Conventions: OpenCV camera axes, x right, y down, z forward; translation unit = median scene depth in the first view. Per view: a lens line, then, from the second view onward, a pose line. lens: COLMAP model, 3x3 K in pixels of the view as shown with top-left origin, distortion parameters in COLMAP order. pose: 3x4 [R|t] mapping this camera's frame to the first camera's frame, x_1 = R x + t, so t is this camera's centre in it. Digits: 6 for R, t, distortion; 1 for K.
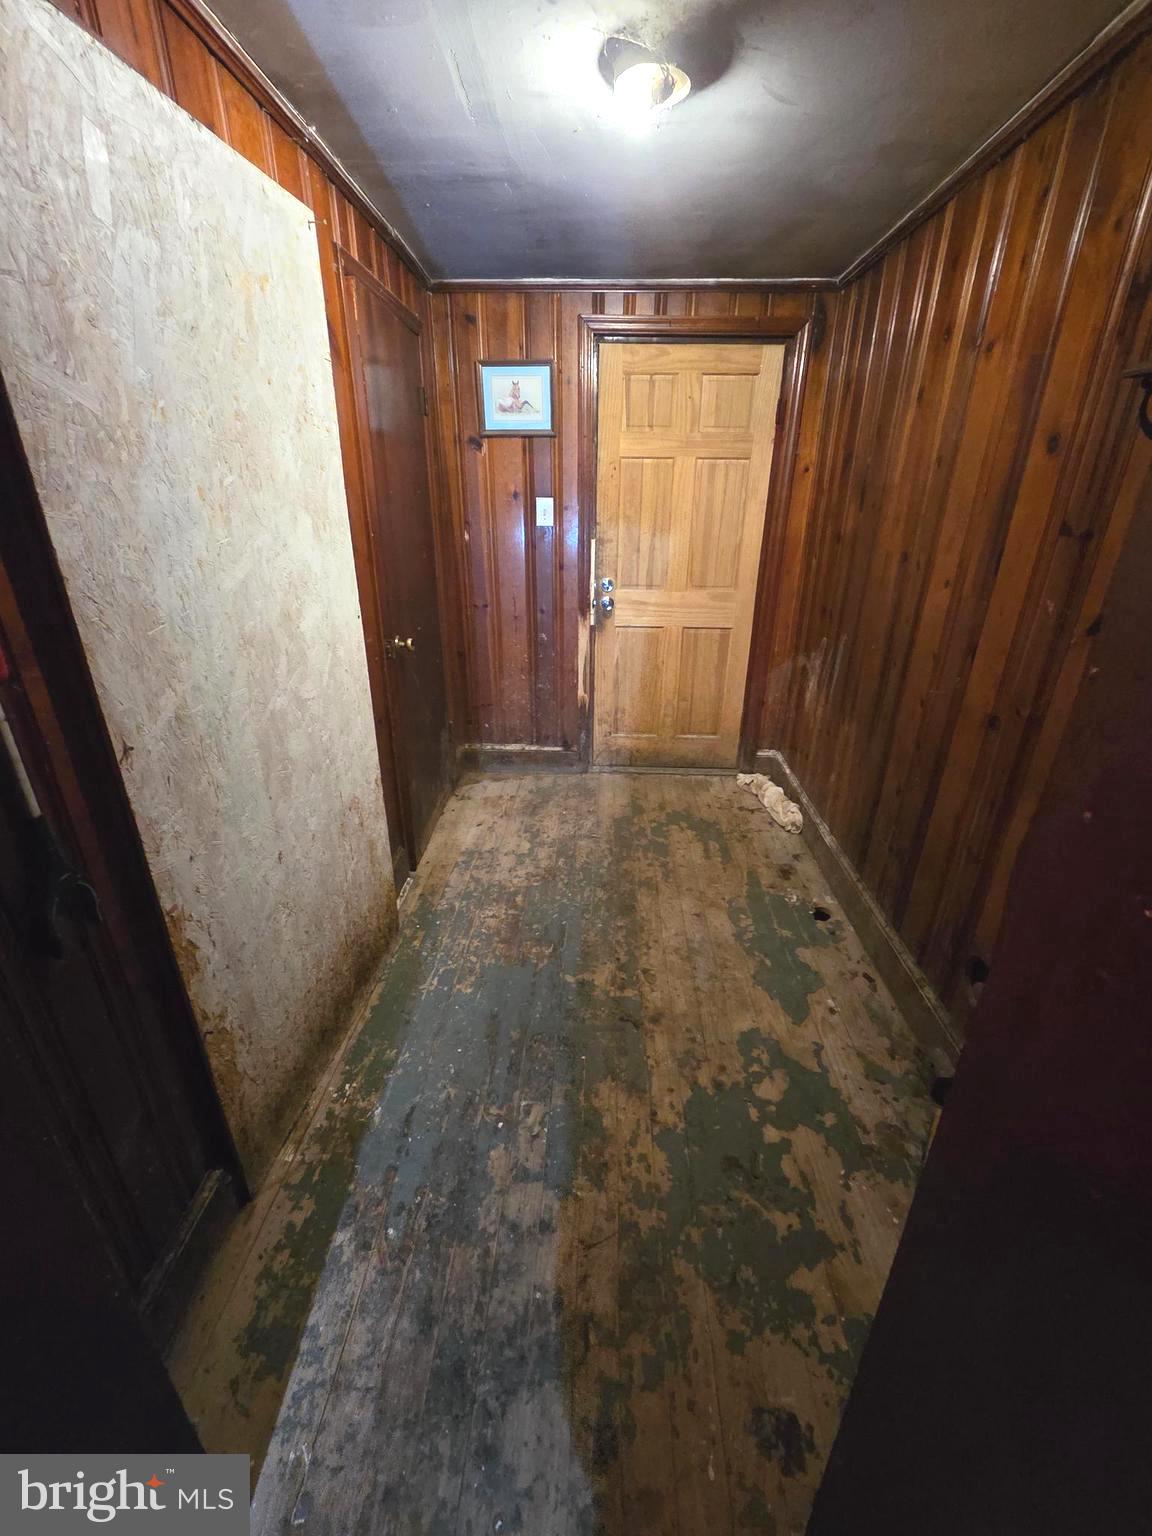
lens RADIAL K [[627.7, 0, 588.9], [0, 627.7, 761.2], [0, 0, 1]] dist [-0.002611, -0.000547]
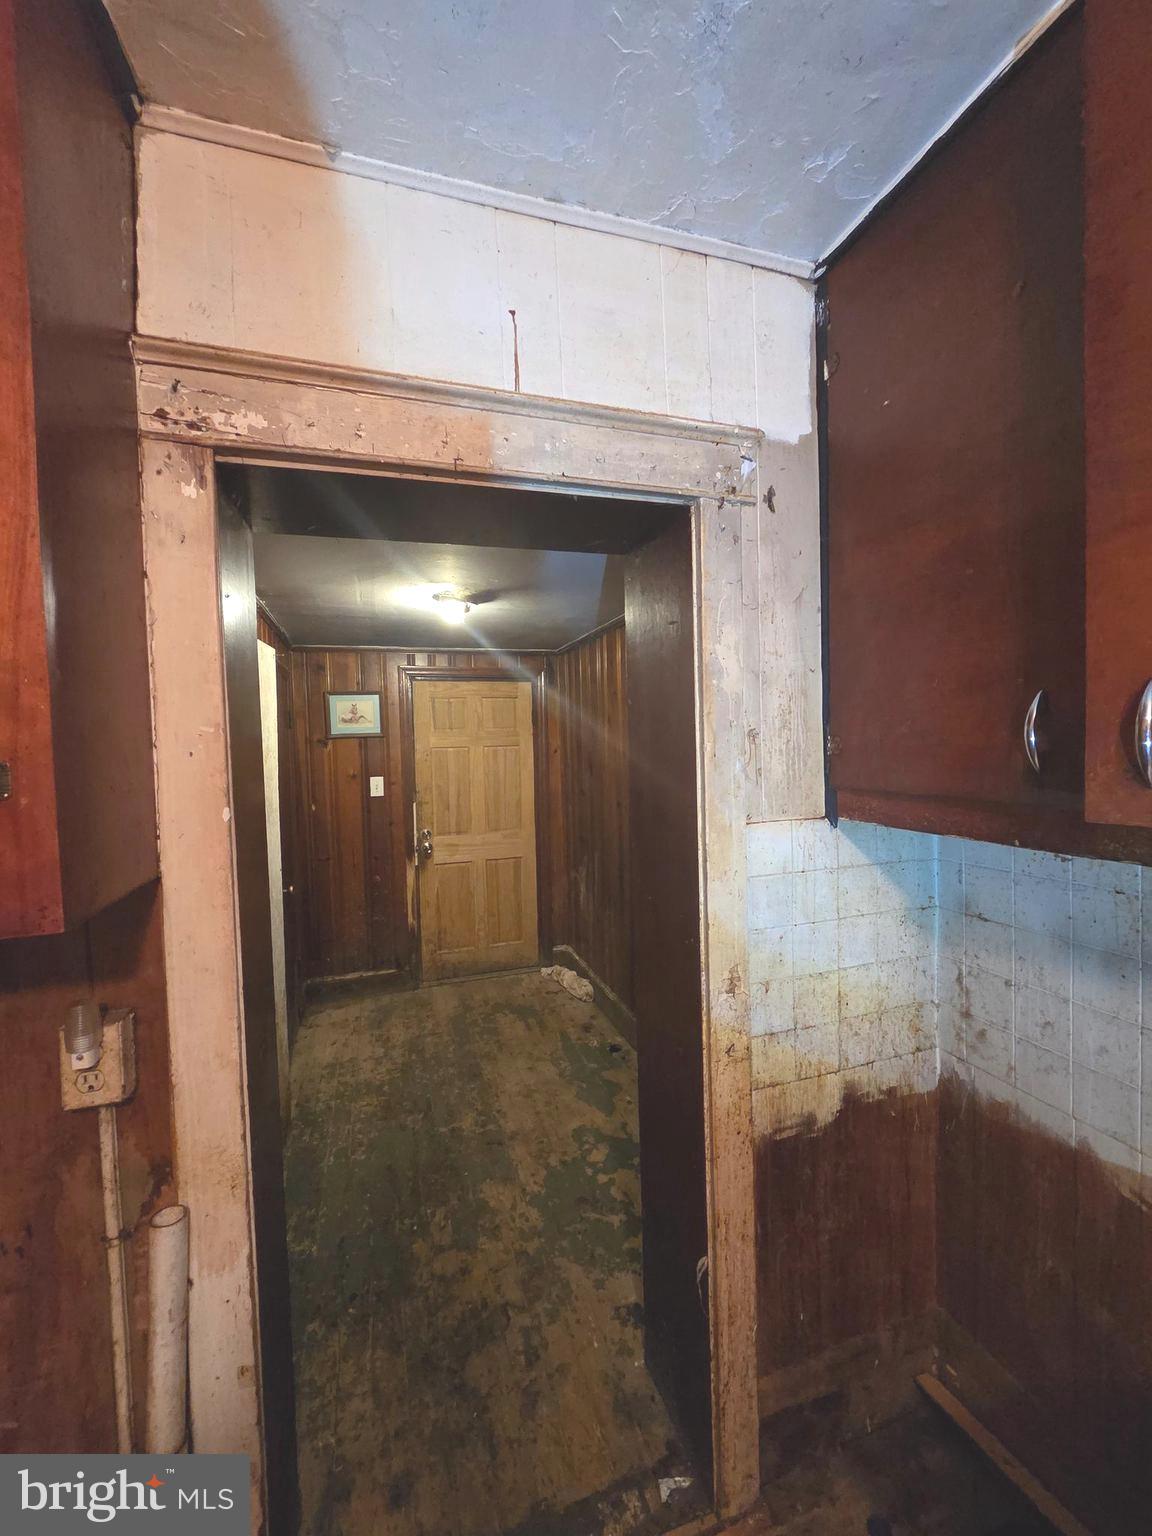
lens RADIAL K [[627.7, 0, 581.9], [0, 627.7, 763.8], [0, 0, 1]] dist [-0.002611, -0.000547]
pose [[0.939672, -0.048794, 0.338579, -0.120493], [0.168309, 0.927629, -0.333432, 0.092639], [-0.297806, 0.370302, 0.879879, -0.378149]]
